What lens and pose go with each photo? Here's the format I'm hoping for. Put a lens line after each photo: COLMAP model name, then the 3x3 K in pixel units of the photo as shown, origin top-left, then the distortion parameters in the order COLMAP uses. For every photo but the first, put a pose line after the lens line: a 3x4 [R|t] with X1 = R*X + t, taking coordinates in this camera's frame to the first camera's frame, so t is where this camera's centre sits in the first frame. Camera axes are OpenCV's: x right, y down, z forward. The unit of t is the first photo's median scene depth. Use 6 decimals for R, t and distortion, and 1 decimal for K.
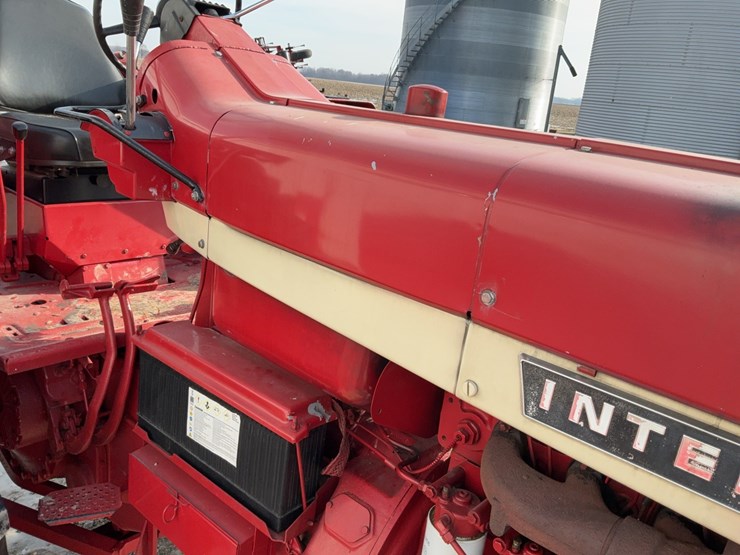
lens RADIAL K [[619.1, 0, 371.7], [0, 619.1, 279.8], [0, 0, 1]] dist [0.049443, -0.096682]
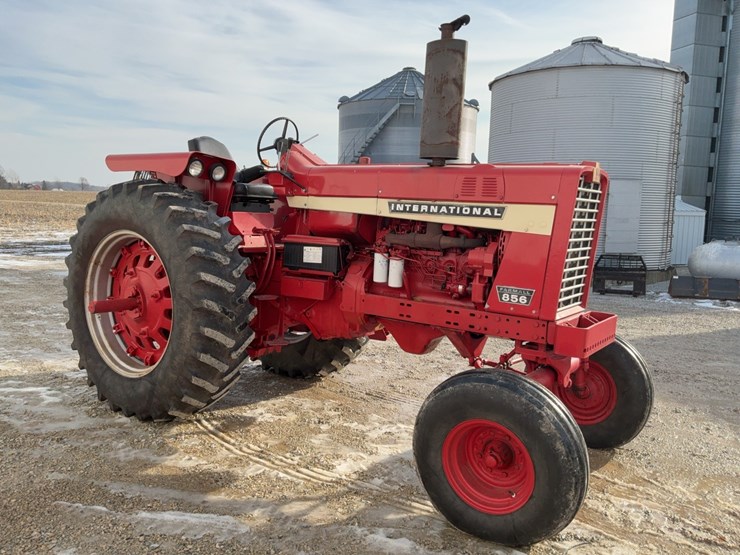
lens RADIAL K [[609.6, 0, 372.9], [0, 609.6, 279.3], [0, 0, 1]] dist [0.096461, -0.179668]
pose [[0.992606, -0.082944, 0.088622, -0.171596], [0.096976, 0.981002, -0.168020, 0.716560], [-0.073002, 0.175372, 0.981792, -1.730716]]
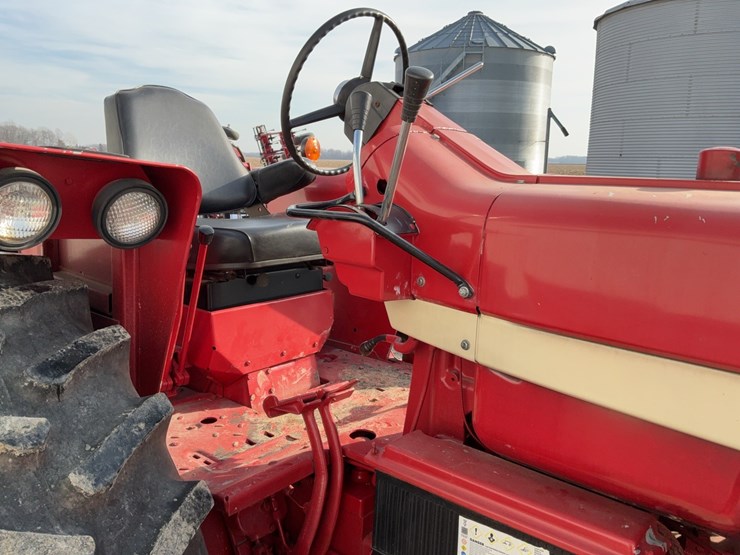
lens RADIAL K [[613.8, 0, 373.5], [0, 613.8, 277.7], [0, 0, 1]] dist [0.100636, -0.182795]
pose [[0.996492, -0.083565, 0.004510, -0.290875], [0.083525, 0.989780, -0.115581, -0.045337], [0.005195, 0.115552, 0.993288, 0.091803]]
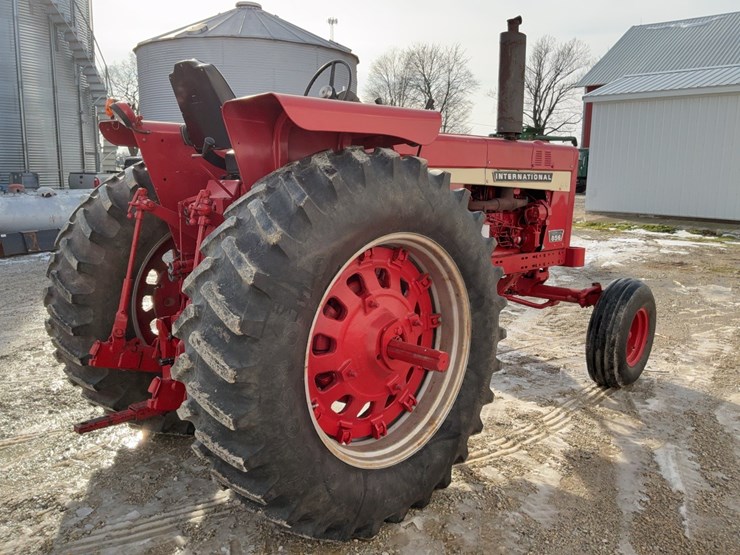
lens RADIAL K [[613.8, 0, 373.5], [0, 613.8, 277.7], [0, 0, 1]] dist [0.100636, -0.182795]
pose [[0.090223, -0.272431, 0.957936, -2.440861], [0.294363, 0.926179, 0.235675, -0.275523], [-0.951425, 0.260718, 0.163757, 0.607296]]
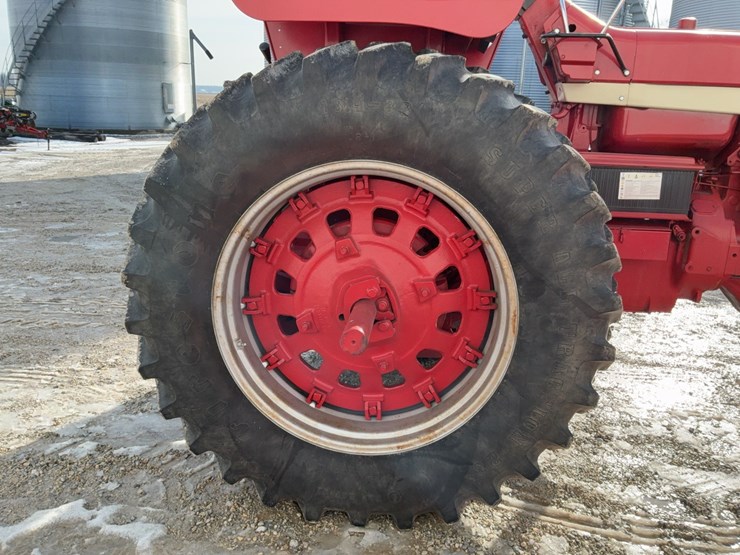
lens RADIAL K [[608.7, 0, 372.9], [0, 608.7, 280.5], [0, 0, 1]] dist [0.081891, -0.135754]
pose [[0.815325, -0.231409, 0.530750, -1.571770], [0.219059, 0.971807, 0.087199, 0.122336], [-0.535965, 0.045169, 0.843031, -0.177986]]
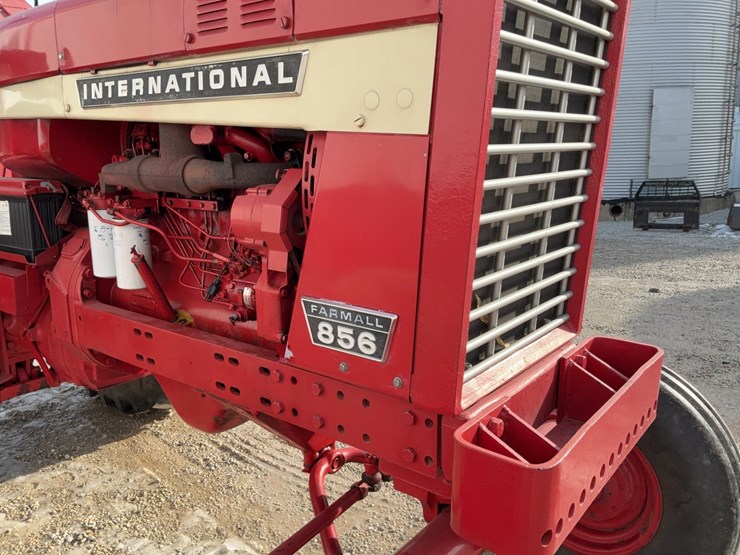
lens RADIAL K [[619.1, 0, 371.7], [0, 619.1, 279.8], [0, 0, 1]] dist [0.049443, -0.096682]
pose [[0.991041, -0.132401, 0.017528, 0.486486], [0.133378, 0.987936, -0.078695, 0.480189], [-0.006897, 0.080328, 0.996745, -0.453027]]
